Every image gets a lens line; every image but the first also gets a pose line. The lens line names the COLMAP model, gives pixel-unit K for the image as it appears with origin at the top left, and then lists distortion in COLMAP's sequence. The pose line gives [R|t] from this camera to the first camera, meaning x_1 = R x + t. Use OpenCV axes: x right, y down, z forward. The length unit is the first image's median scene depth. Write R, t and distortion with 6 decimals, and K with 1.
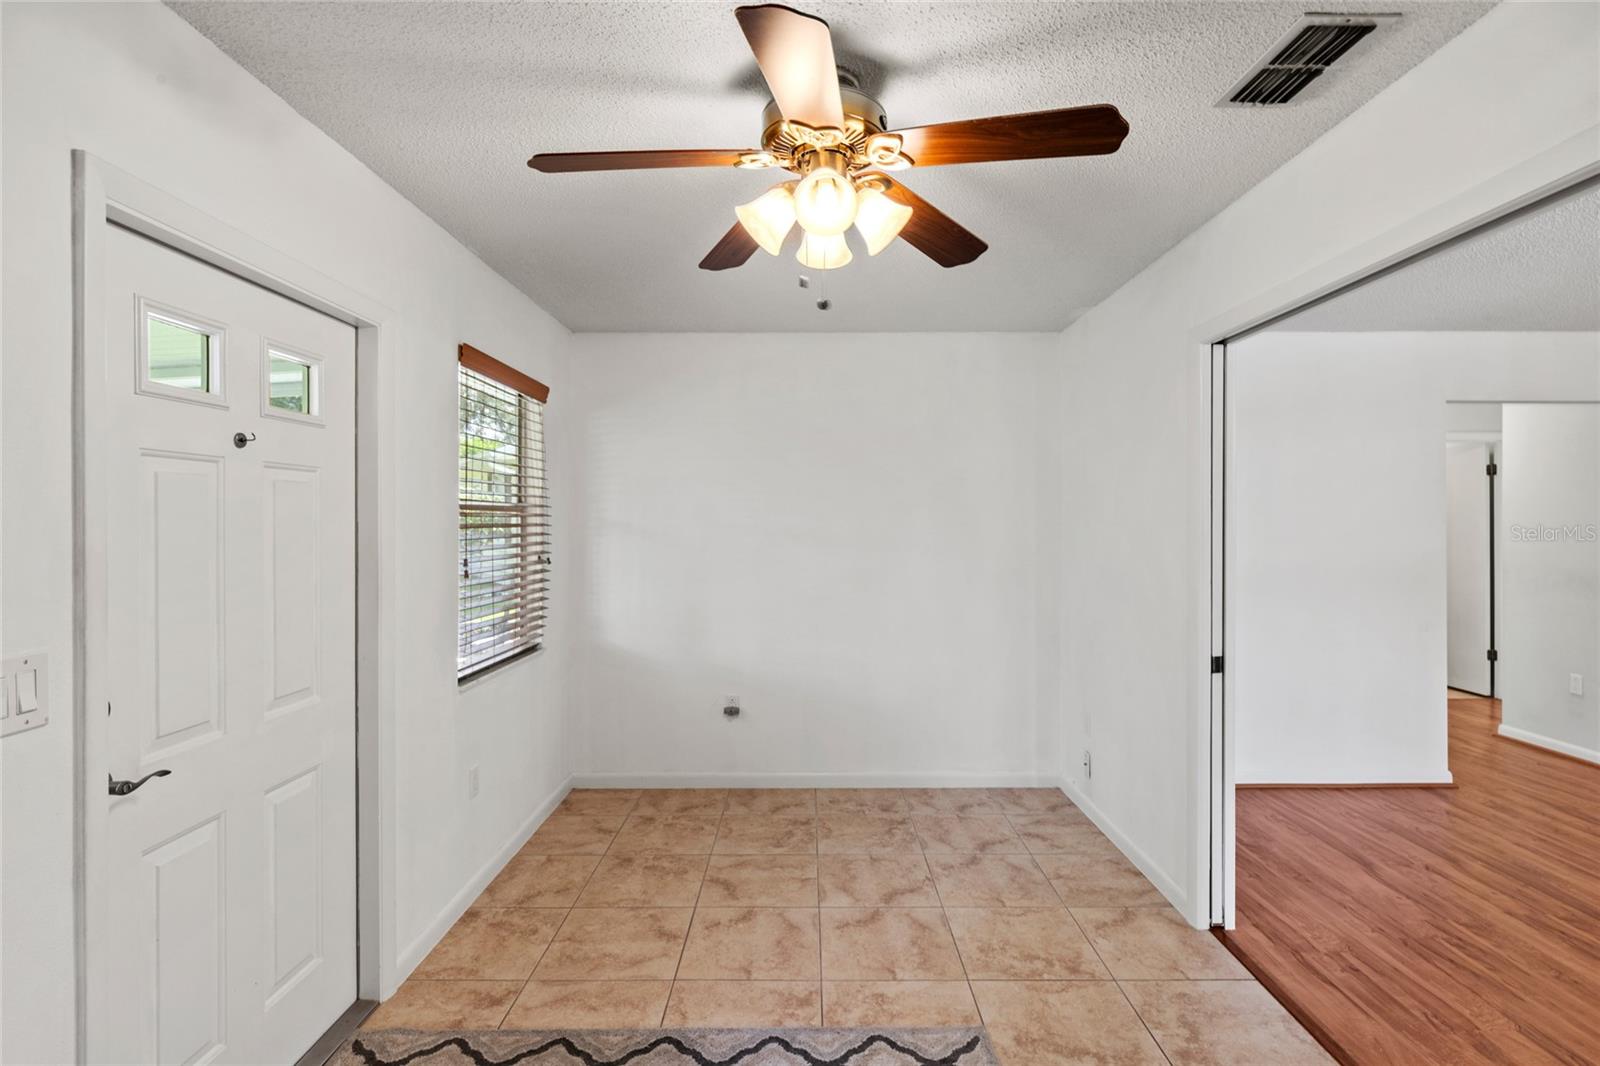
lens RADIAL K [[784.2, 0, 791.1], [0, 784.2, 525.3], [0, 0, 1]] dist [-0.009516, 0.002695]
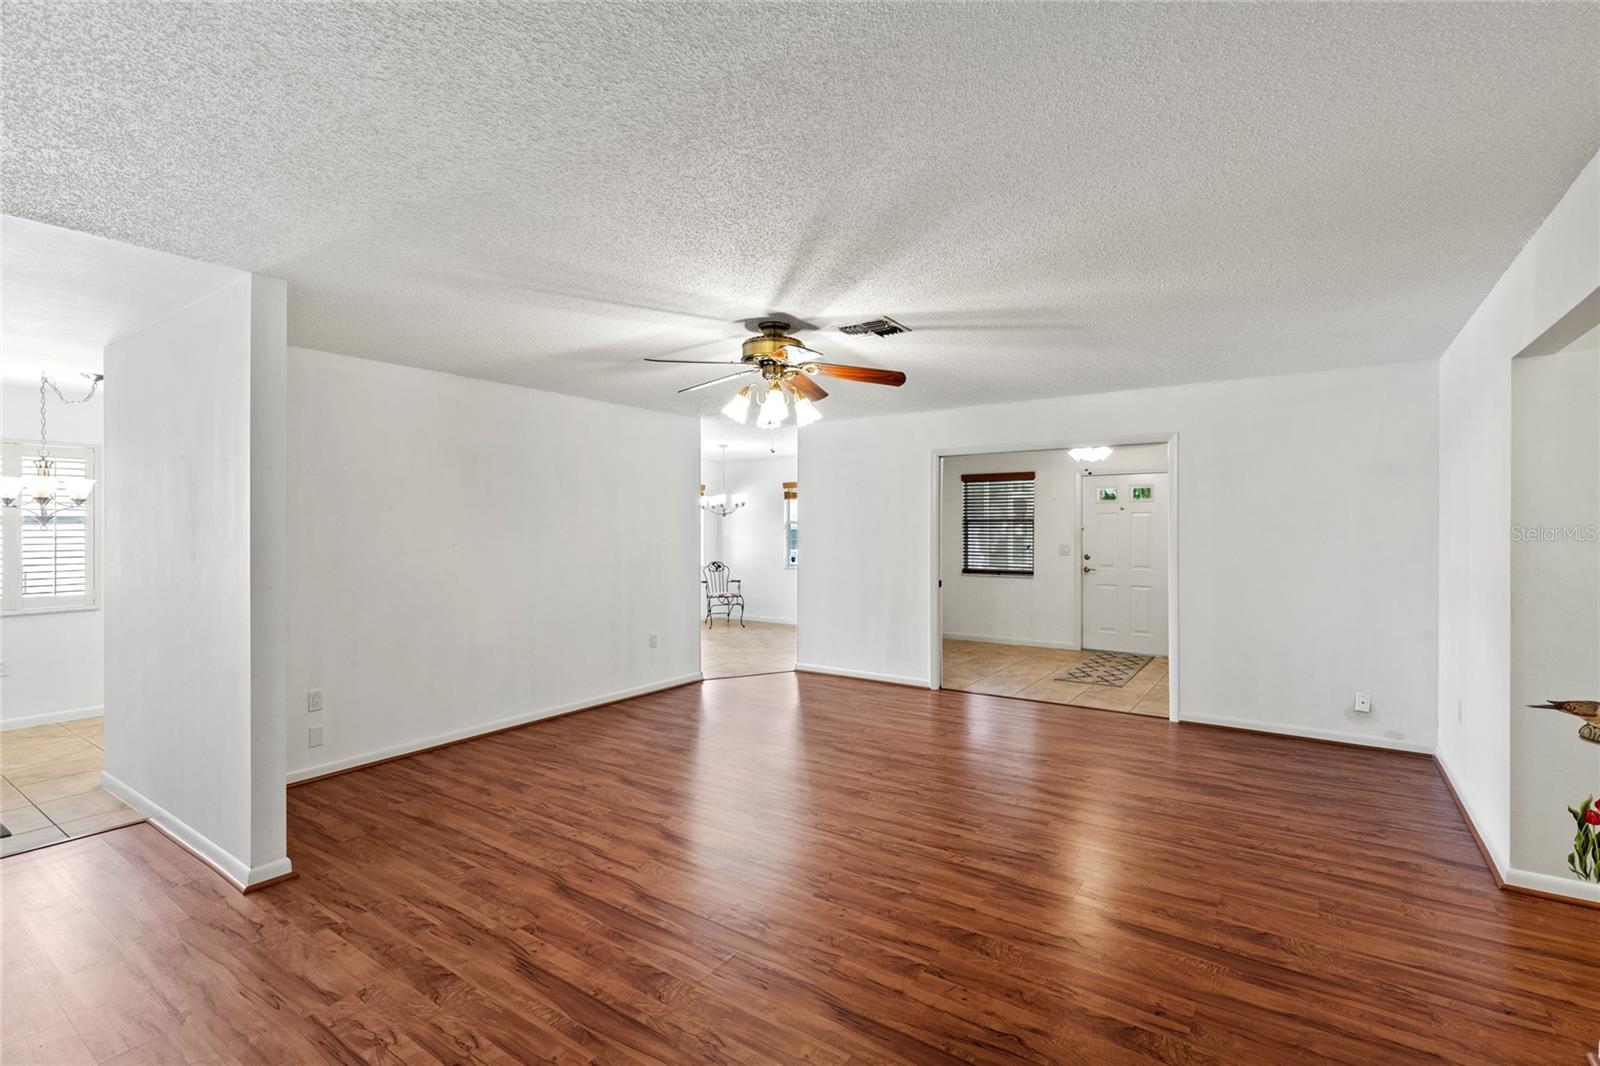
lens RADIAL K [[726.5, 0, 794.2], [0, 726.5, 530.1], [0, 0, 1]] dist [0.006626, -0.003507]
pose [[-0.575126, 0.005931, -0.818043, 2.315179], [-0.002070, 0.999960, 0.008705, -0.006879], [0.818062, 0.006700, -0.575091, 1.095805]]
